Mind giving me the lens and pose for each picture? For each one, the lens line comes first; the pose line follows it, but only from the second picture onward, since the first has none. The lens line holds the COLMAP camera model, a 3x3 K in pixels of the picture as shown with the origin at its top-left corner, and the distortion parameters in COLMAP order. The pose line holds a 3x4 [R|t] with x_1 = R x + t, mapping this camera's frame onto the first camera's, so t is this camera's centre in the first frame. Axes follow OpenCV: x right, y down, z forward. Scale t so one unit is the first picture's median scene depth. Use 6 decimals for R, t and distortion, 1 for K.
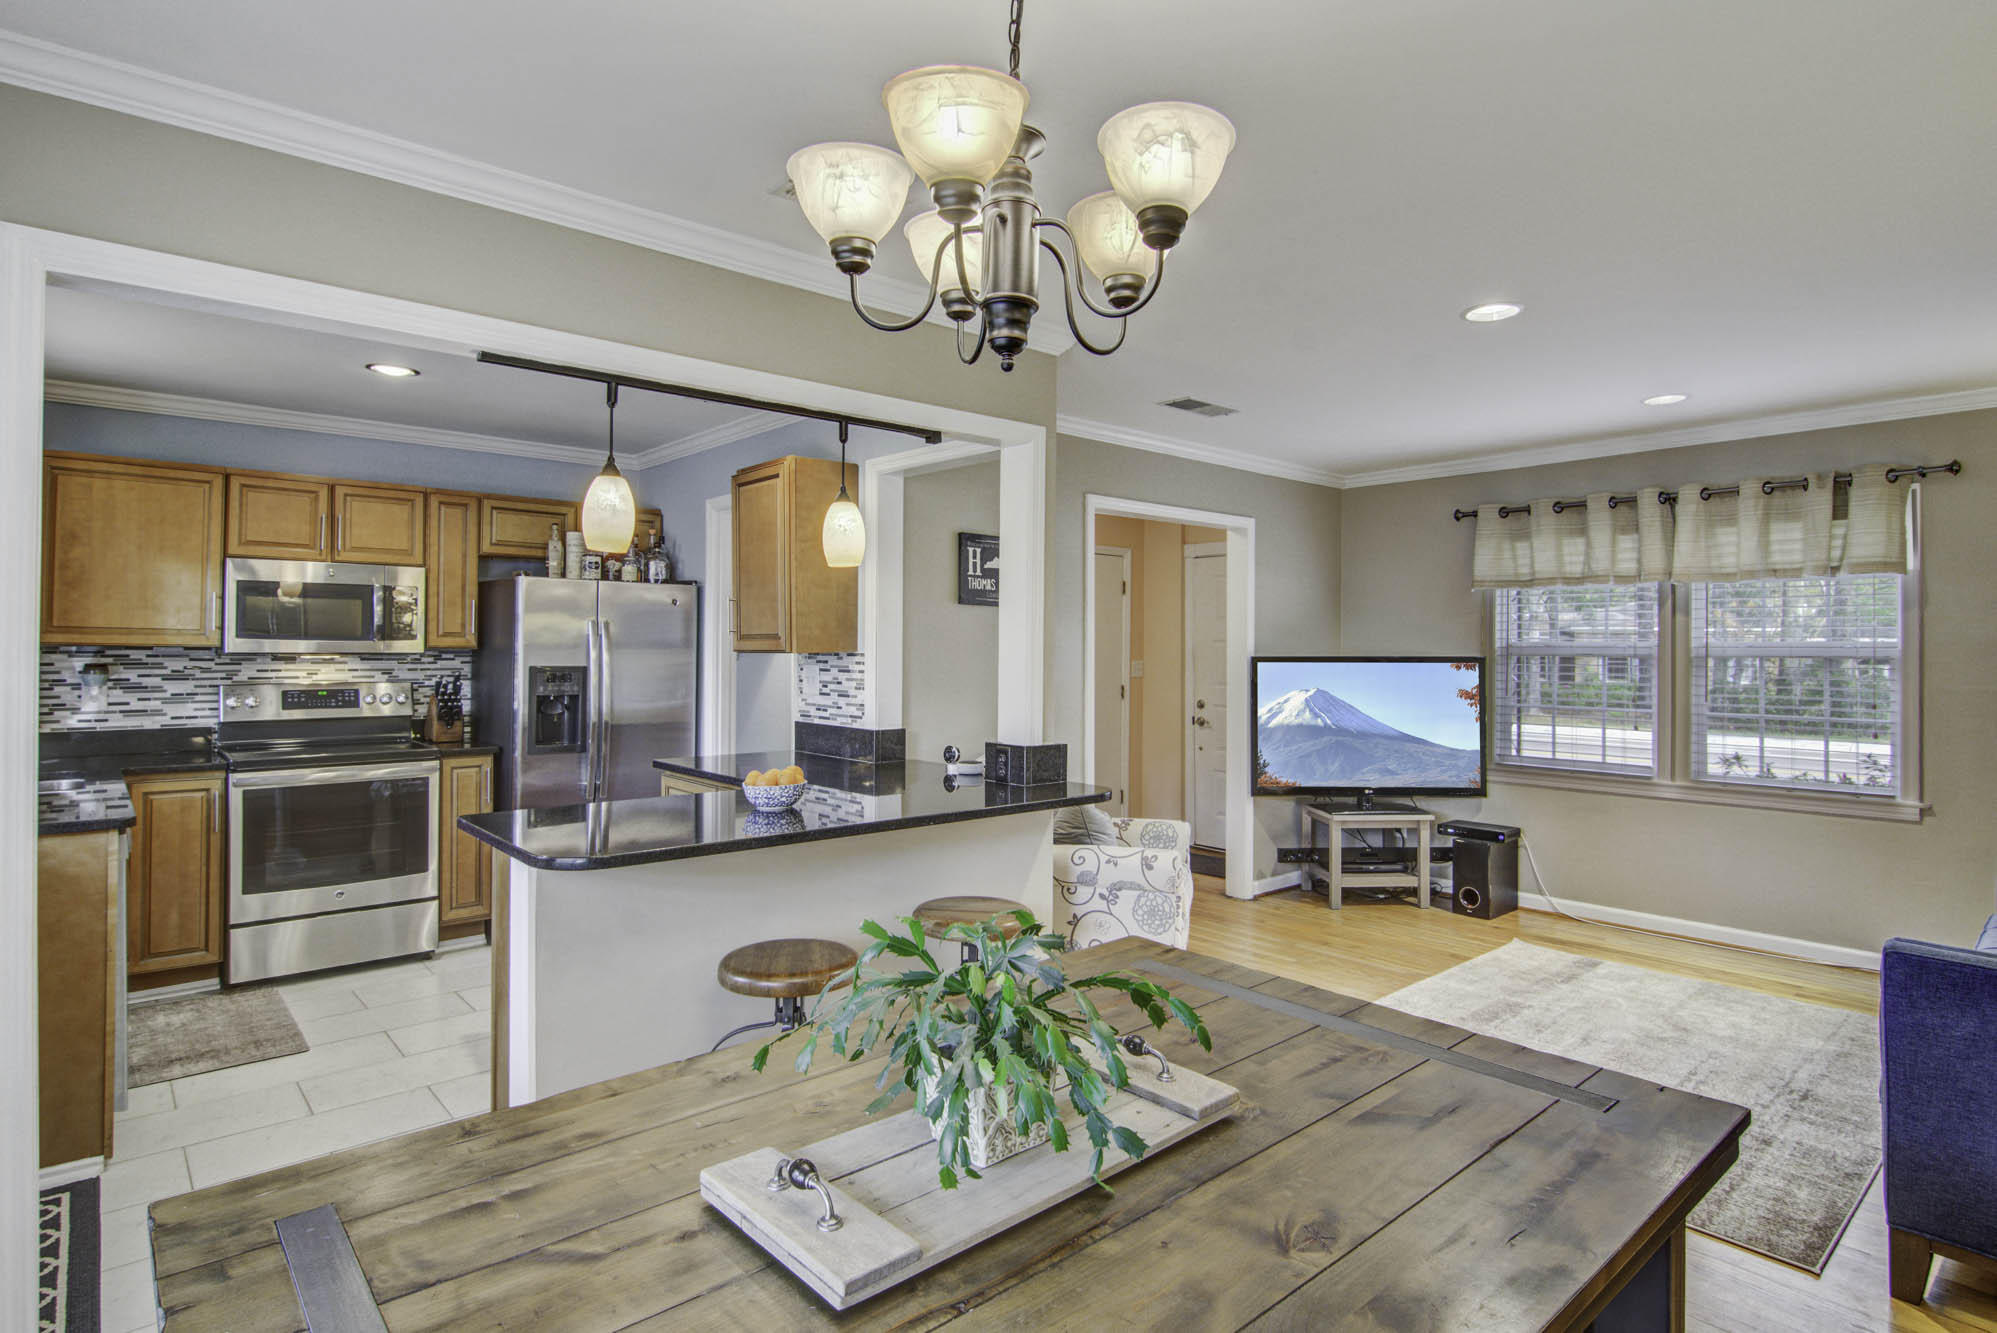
lens RADIAL K [[1031.5, 0, 1021.5], [0, 1031.5, 635.0], [0, 0, 1]] dist [-0.006872, -0.002118]
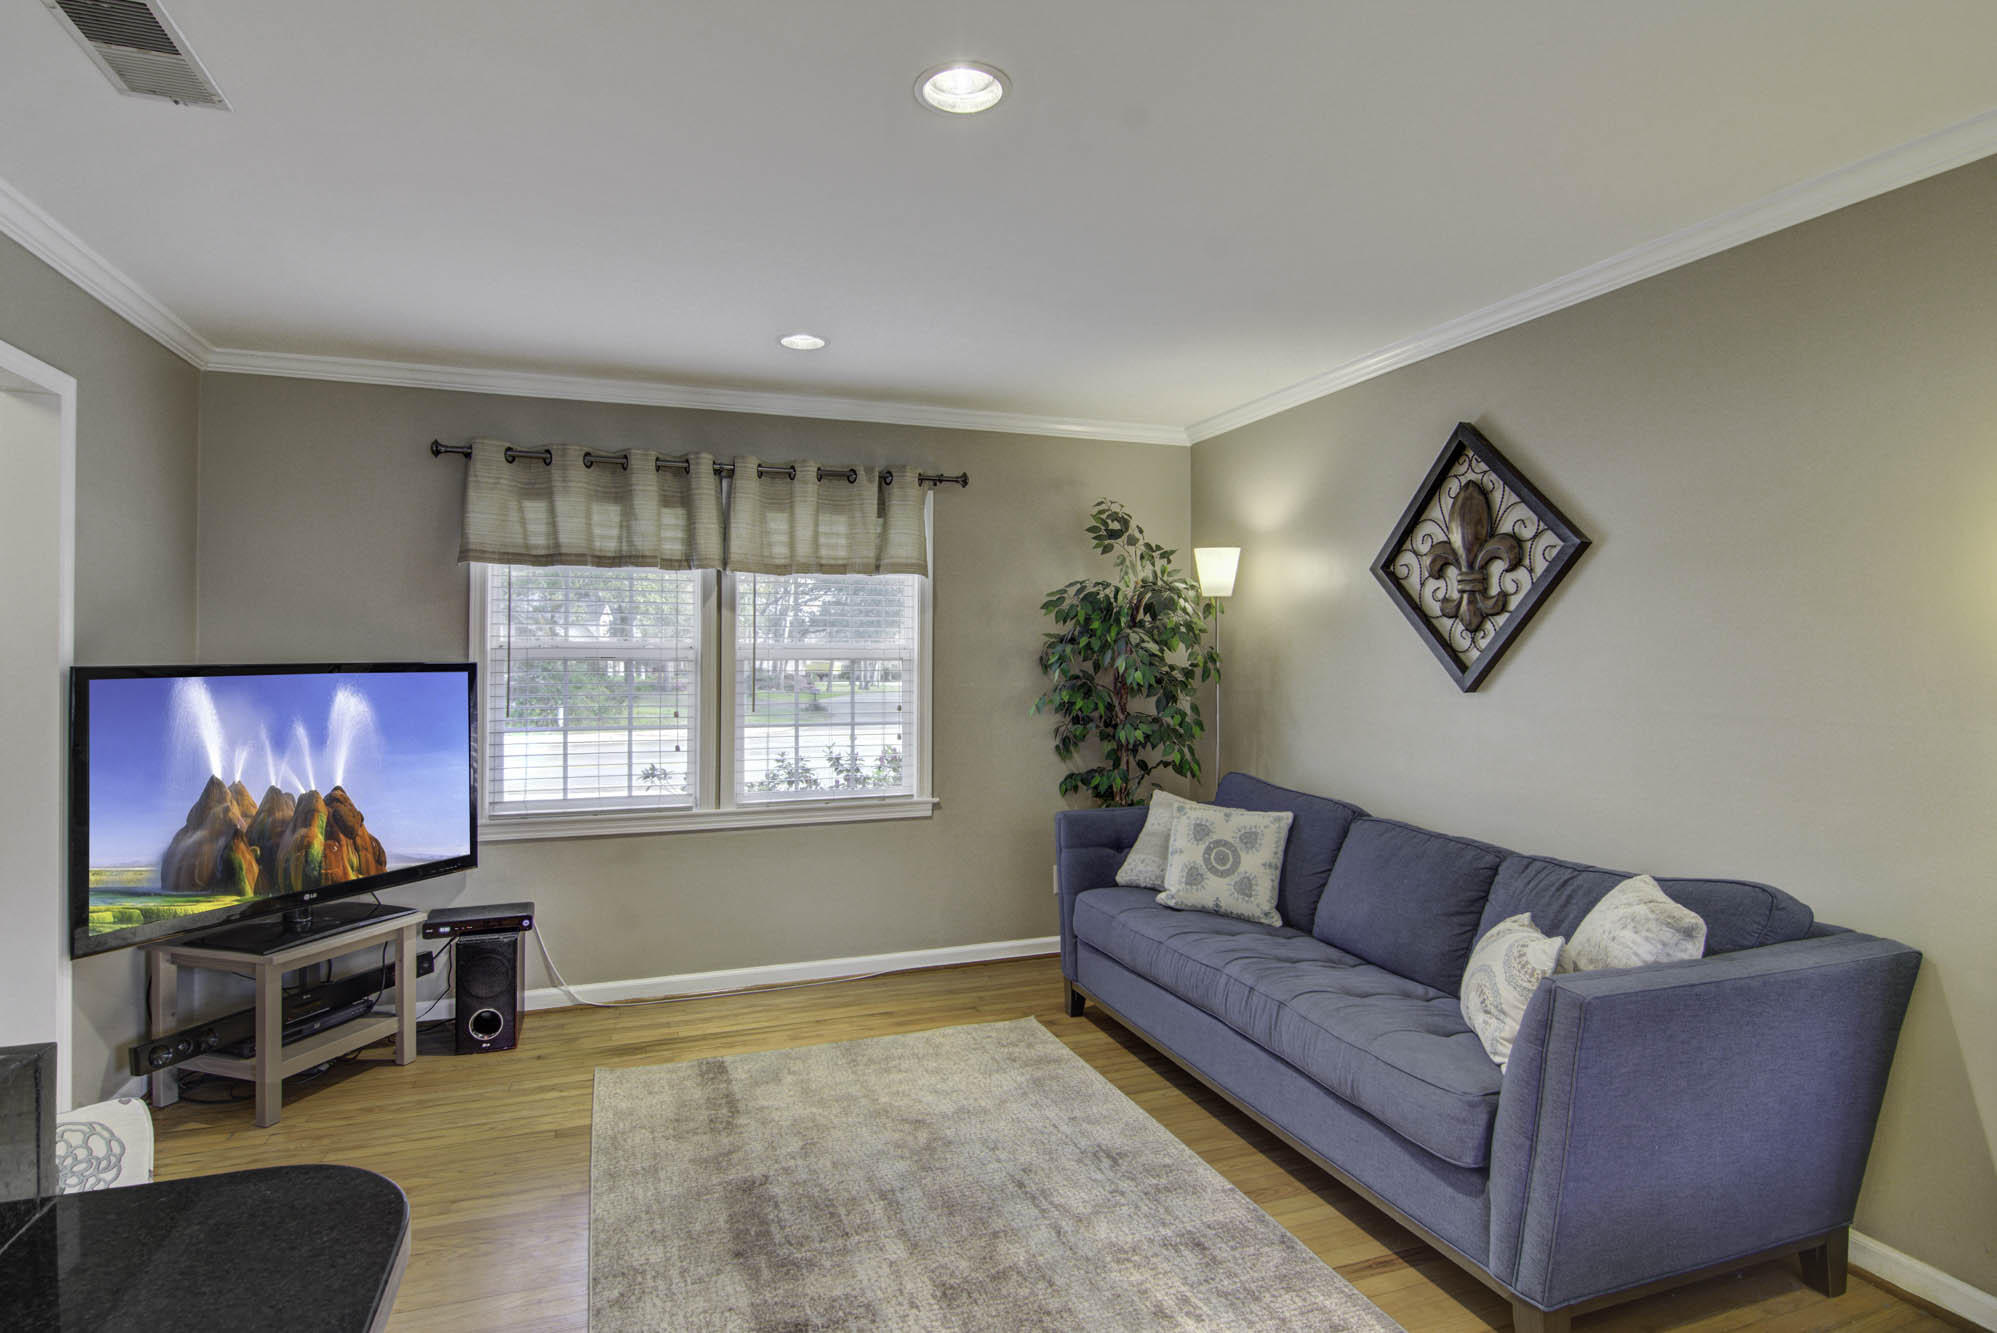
lens RADIAL K [[1031.5, 0, 981.8], [0, 1031.5, 655.8], [0, 0, 1]] dist [-0.006872, -0.002118]
pose [[0.380618, -0.005293, 0.924717, -0.067311], [-0.010938, 0.999888, 0.010225, 0.007371], [-0.924668, -0.014007, 0.380518, 0.534982]]
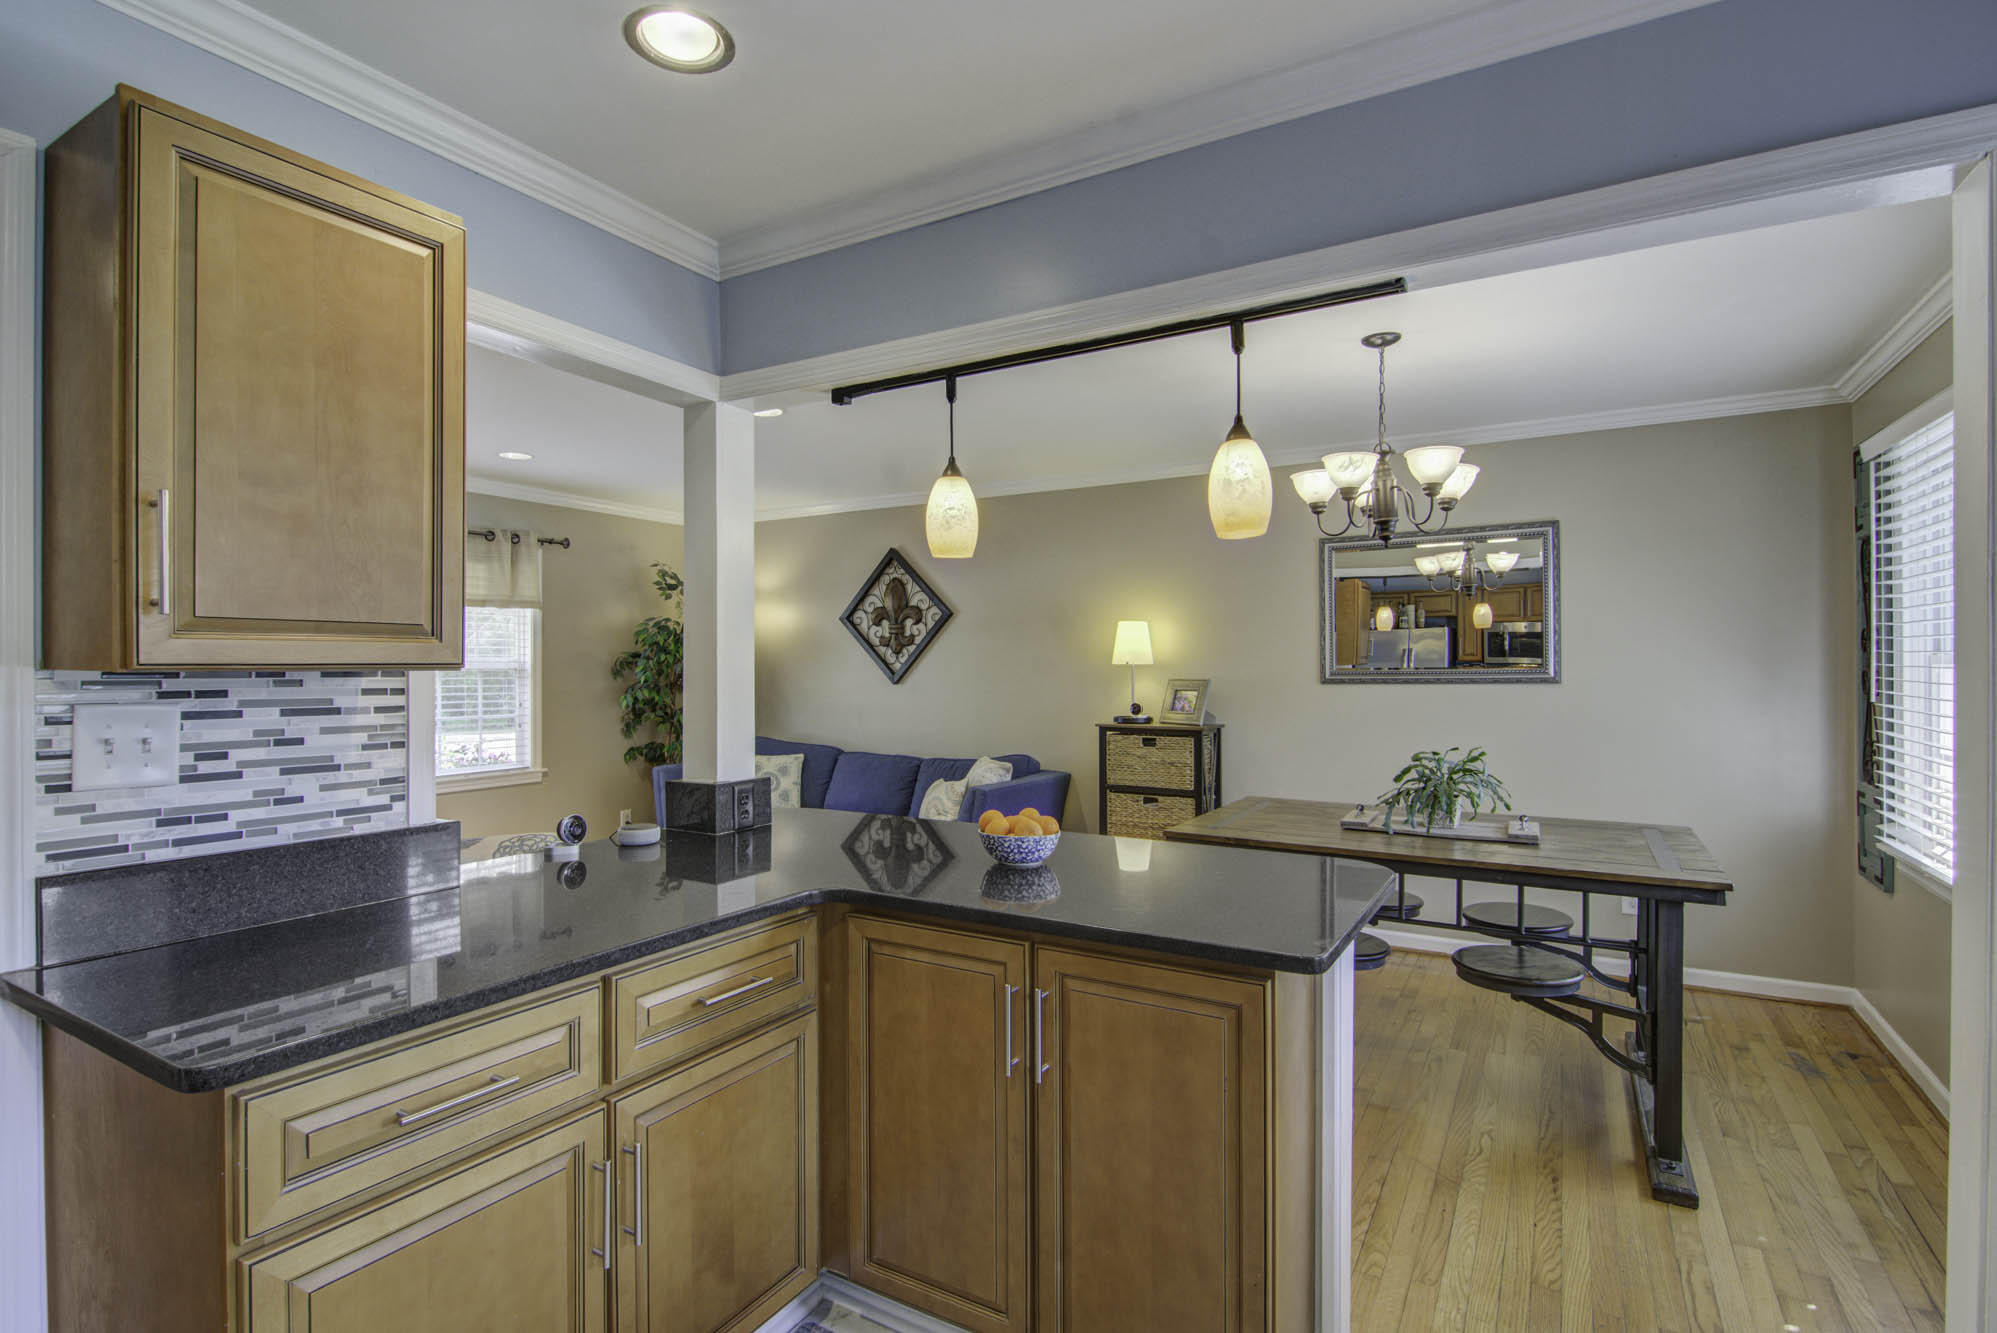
lens RADIAL K [[961.2, 0, 995.5], [0, 961.2, 667.0], [0, 0, 1]] dist [-0.010516, -0.001989]
pose [[-0.310344, -0.003476, 0.950618, -0.589303], [-0.012250, 0.999925, -0.000343, 0.011291], [-0.950546, -0.011751, -0.310363, 0.779590]]
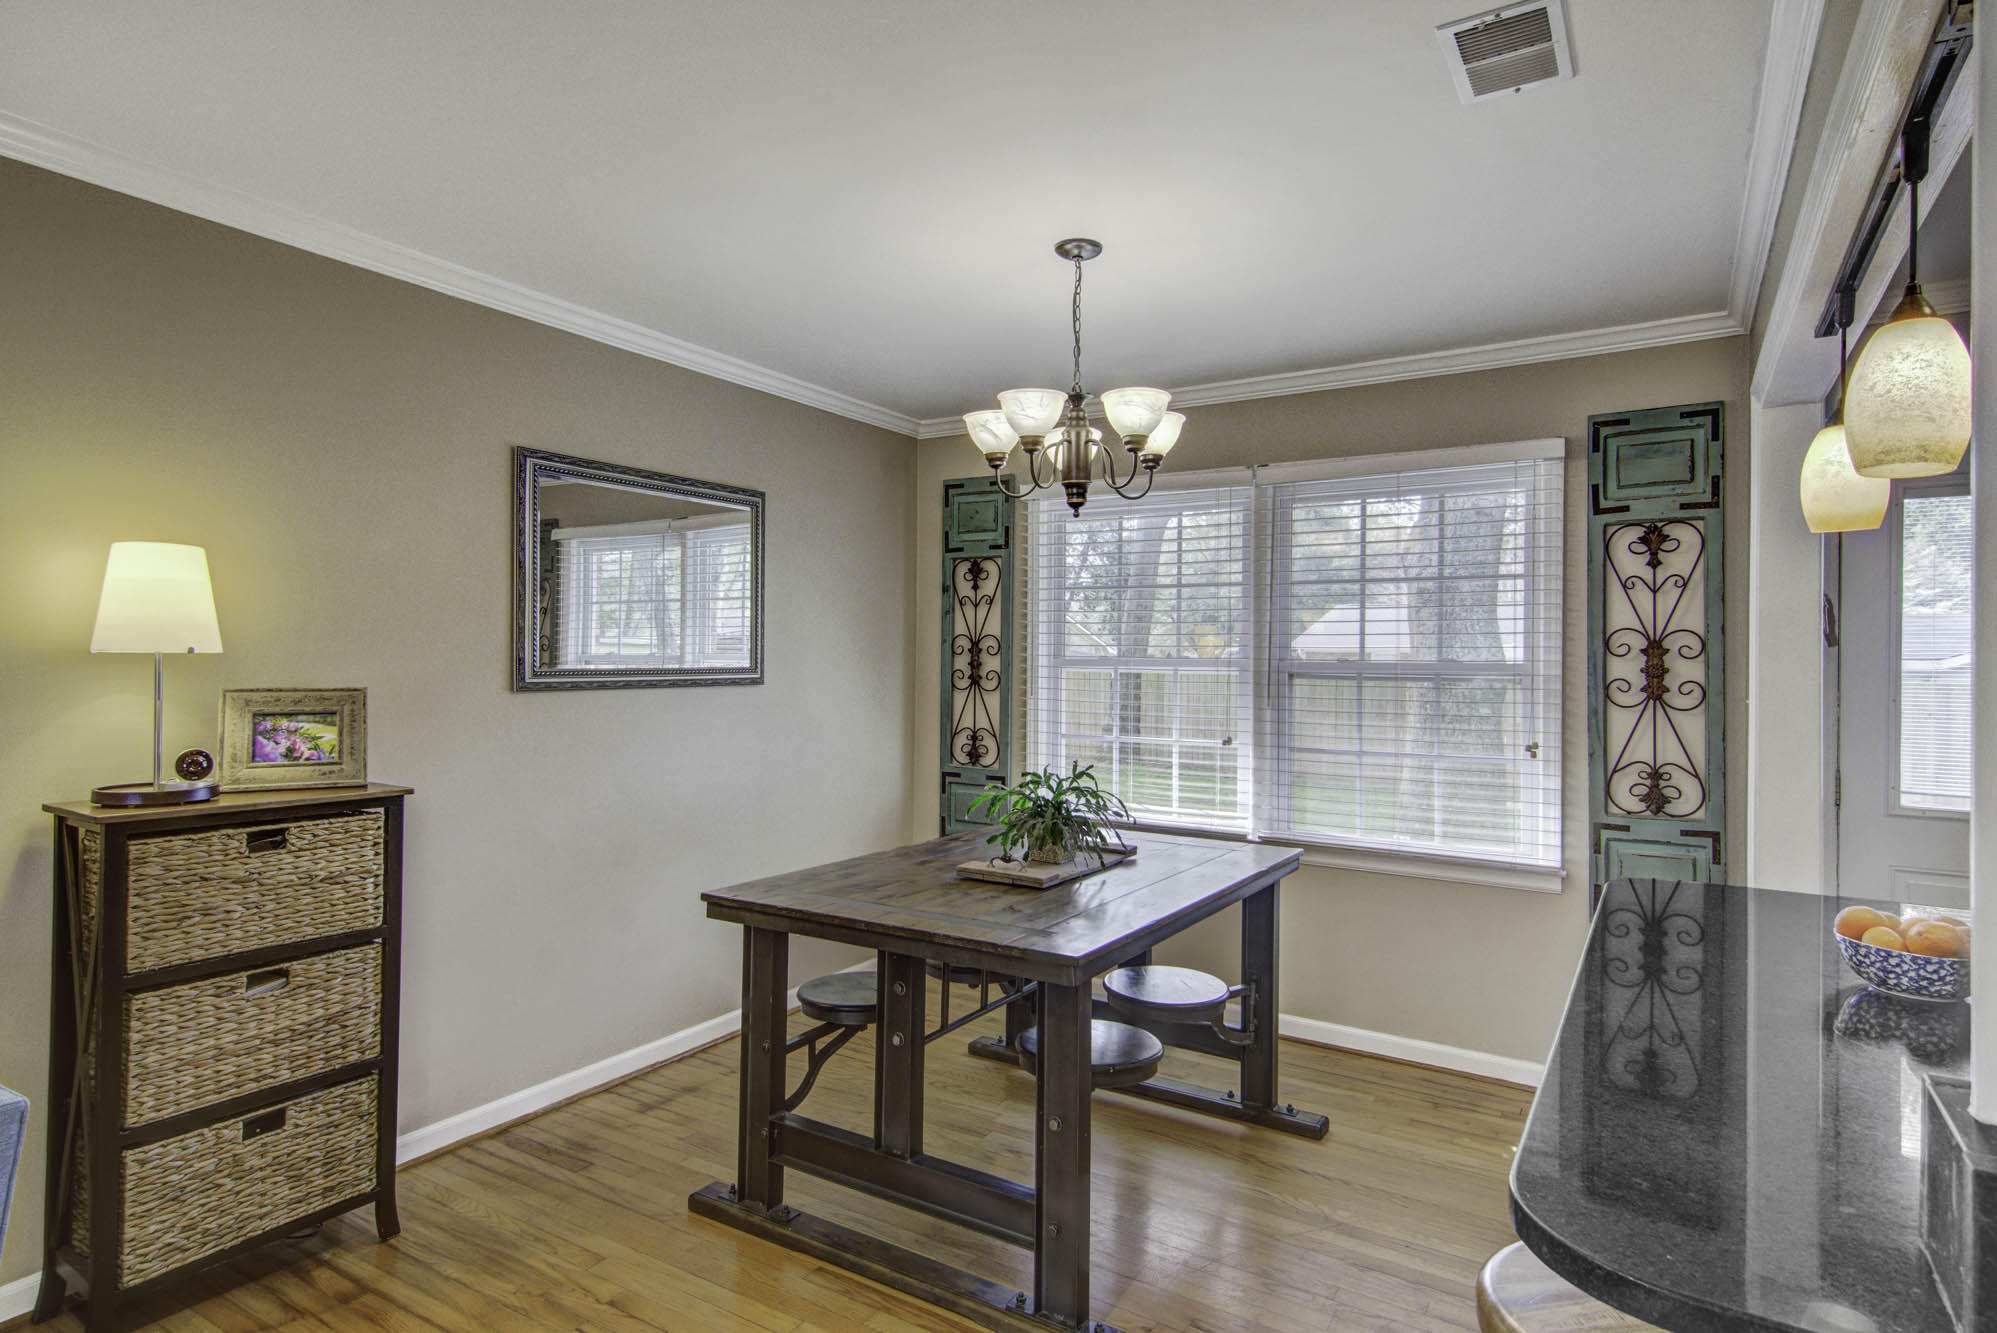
lens RADIAL K [[1057.6, 0, 976.1], [0, 1057.6, 659.2], [0, 0, 1]] dist [0.023128, -0.000357]
pose [[-0.963466, -0.015159, -0.267402, 0.209796], [-0.010524, 0.999769, -0.018759, 0.013549], [0.267625, -0.015259, -0.963402, 0.858230]]
